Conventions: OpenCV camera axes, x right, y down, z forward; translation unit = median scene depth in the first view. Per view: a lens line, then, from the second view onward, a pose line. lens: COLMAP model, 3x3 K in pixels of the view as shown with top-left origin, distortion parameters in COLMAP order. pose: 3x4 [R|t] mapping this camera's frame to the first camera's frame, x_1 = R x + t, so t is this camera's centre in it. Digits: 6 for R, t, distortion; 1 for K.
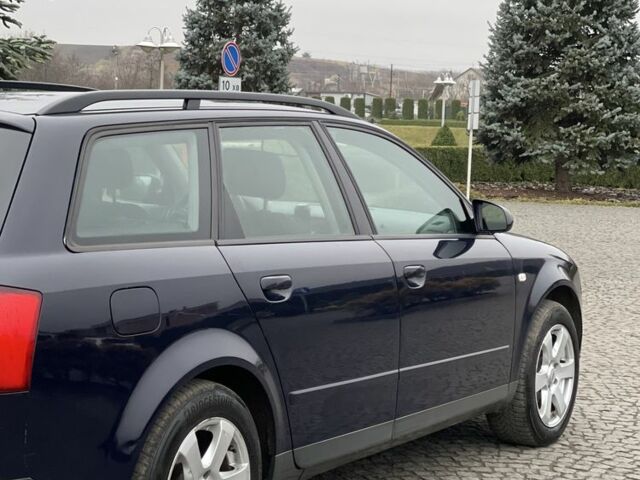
lens RADIAL K [[1547.2, 0, 320.0], [0, 1547.2, 240.0], [0, 0, 1]] dist [0.115045, 0.908386]
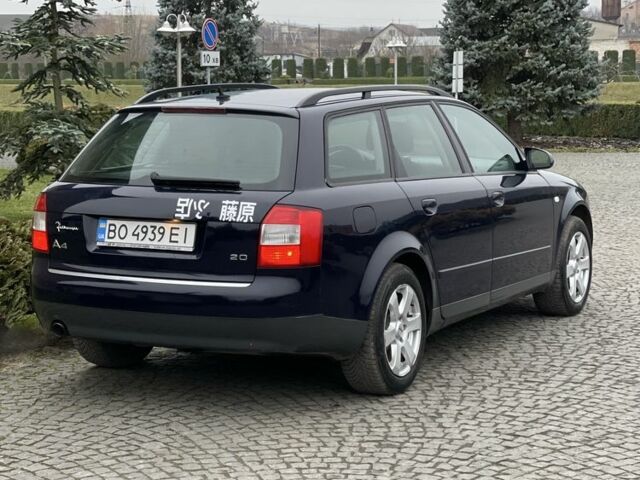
lens RADIAL K [[1547.2, 0, 320.0], [0, 1547.2, 240.0], [0, 0, 1]] dist [0.115045, 0.908386]
pose [[0.997837, -0.047889, 0.045040, -0.038888], [0.046721, 0.998553, 0.026628, 0.003132], [-0.046250, -0.024466, 0.998630, -0.110636]]
